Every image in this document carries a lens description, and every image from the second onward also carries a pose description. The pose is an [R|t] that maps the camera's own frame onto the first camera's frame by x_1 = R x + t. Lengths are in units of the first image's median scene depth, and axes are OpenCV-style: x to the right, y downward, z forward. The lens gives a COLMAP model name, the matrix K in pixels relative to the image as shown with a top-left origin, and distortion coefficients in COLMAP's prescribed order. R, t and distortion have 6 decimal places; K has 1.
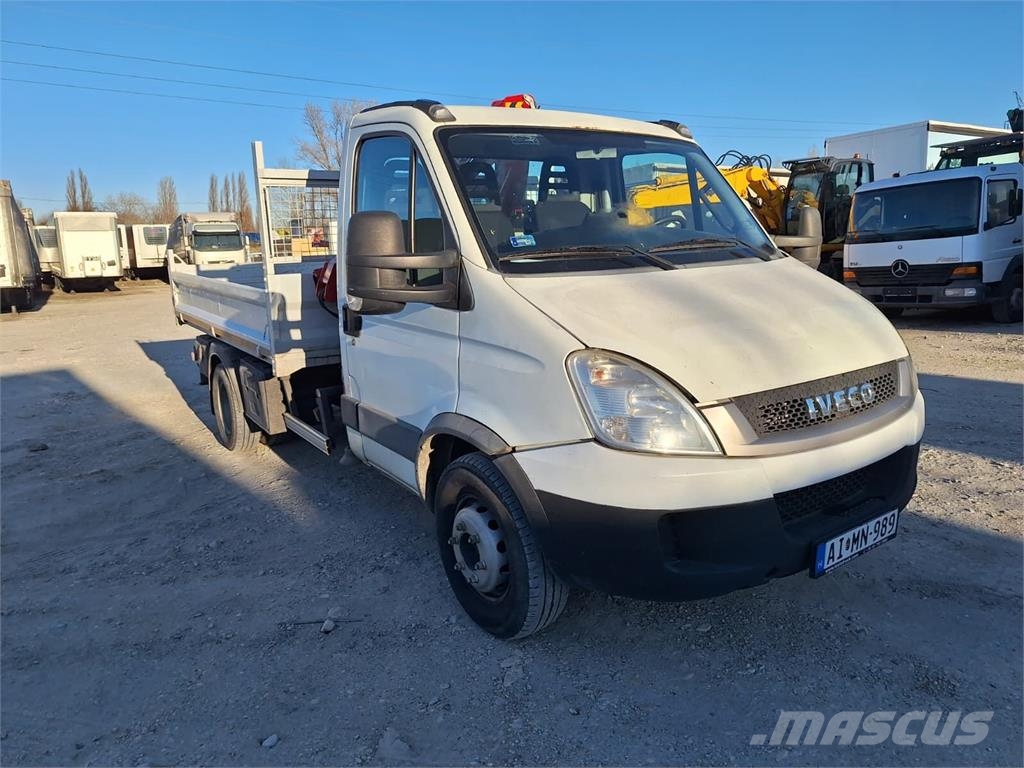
lens RADIAL K [[710.4, 0, 508.8], [0, 710.4, 379.3], [0, 0, 1]] dist [0.106153, -0.093008]
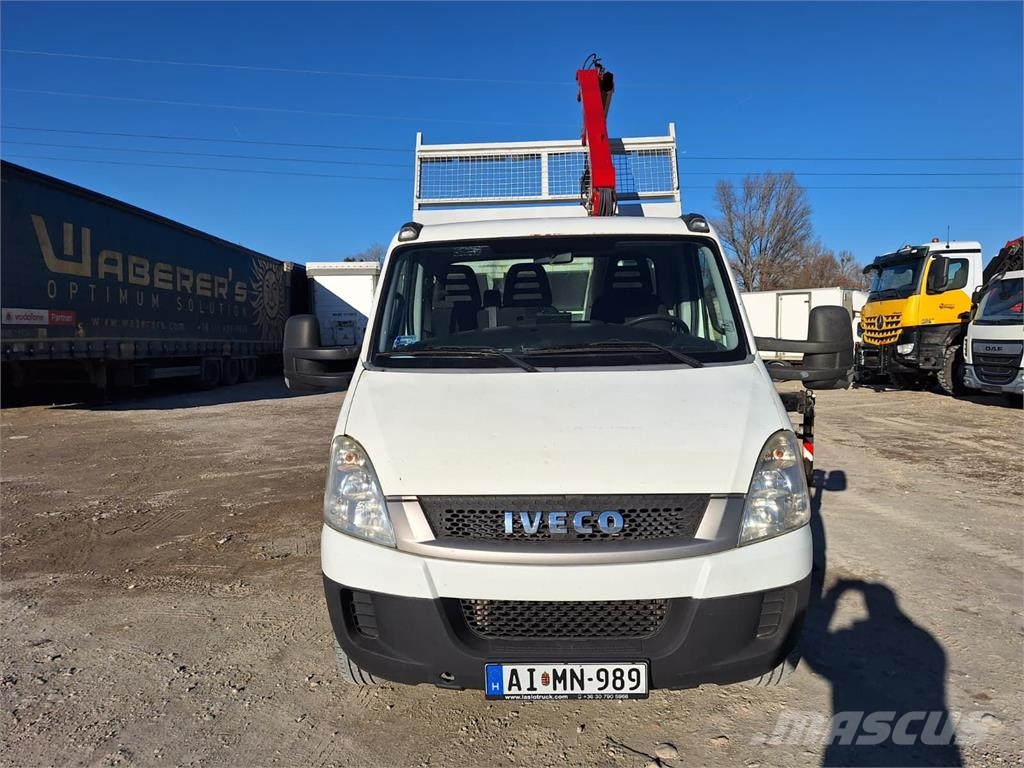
lens RADIAL K [[710.4, 0, 508.8], [0, 710.4, 379.3], [0, 0, 1]] dist [0.106153, -0.093008]
pose [[0.794336, 0.076012, -0.602704, 0.939484], [-0.127929, 0.990823, -0.043644, -0.106998], [0.593855, 0.111771, 0.796770, 0.181039]]
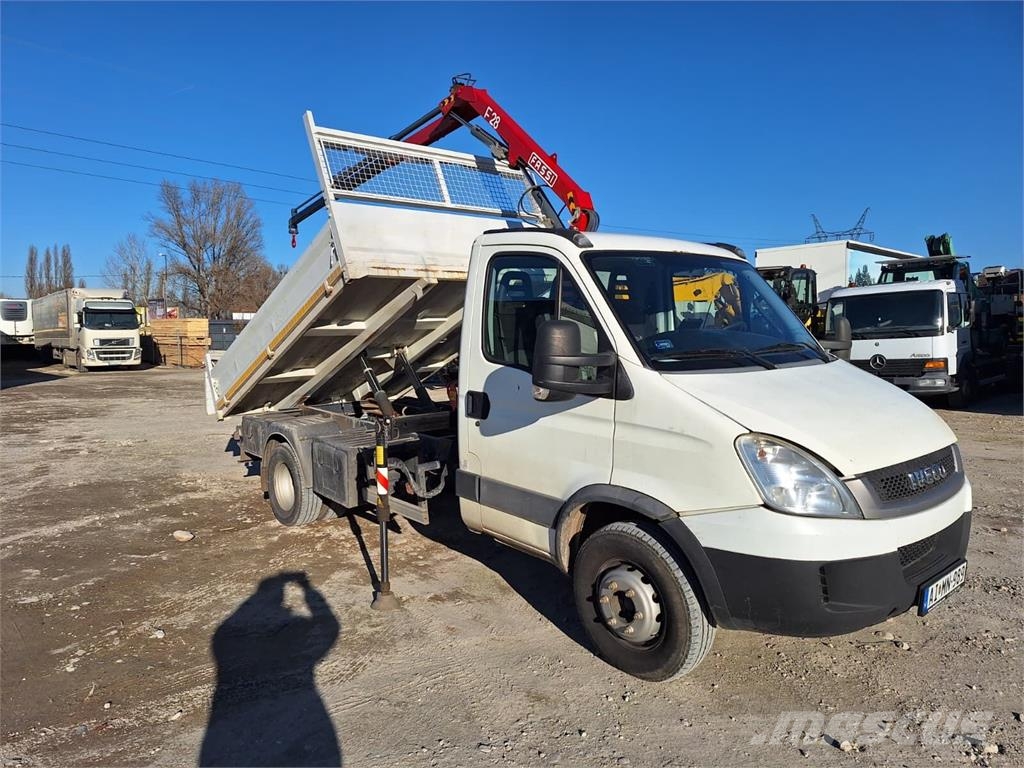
lens RADIAL K [[710.4, 0, 508.8], [0, 710.4, 379.3], [0, 0, 1]] dist [0.106153, -0.093008]
pose [[0.992900, 0.017263, 0.117697, -0.422260], [-0.004318, 0.993992, -0.109366, 0.003884], [-0.118878, 0.108081, 0.987009, -0.206072]]
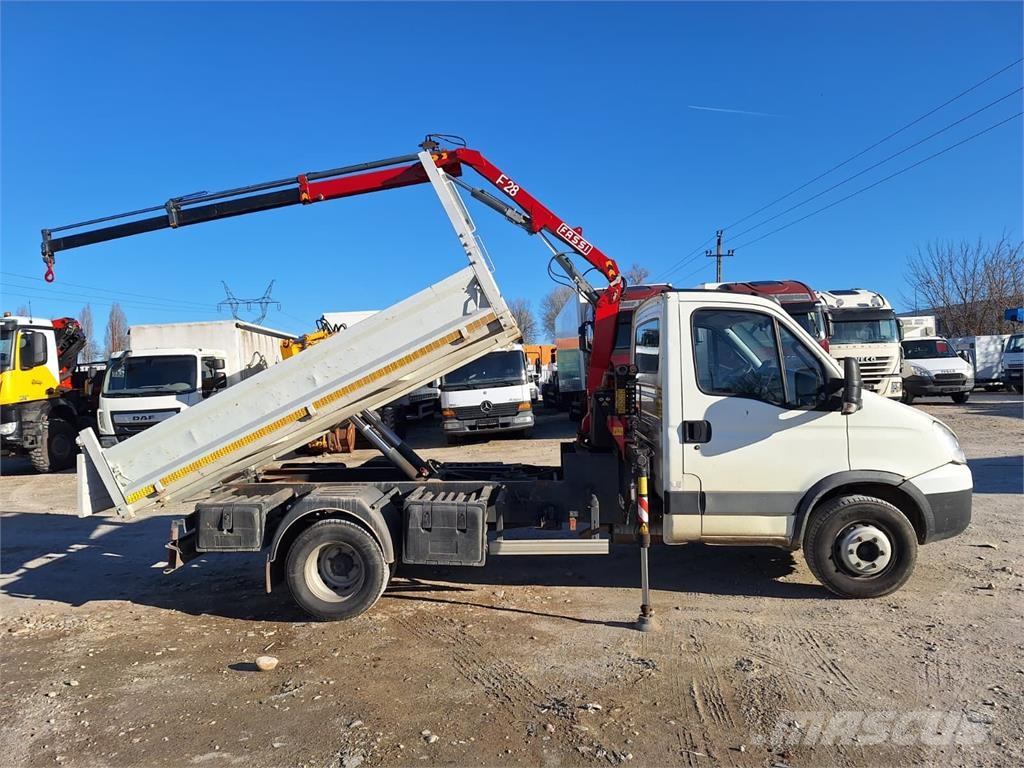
lens RADIAL K [[717.1, 0, 506.4], [0, 717.1, 379.6], [0, 0, 1]] dist [0.092875, -0.105120]
pose [[0.595444, 0.005031, 0.803381, -2.199048], [0.162809, 0.978476, -0.126797, -0.088493], [-0.786727, 0.206299, 0.581808, 0.627425]]
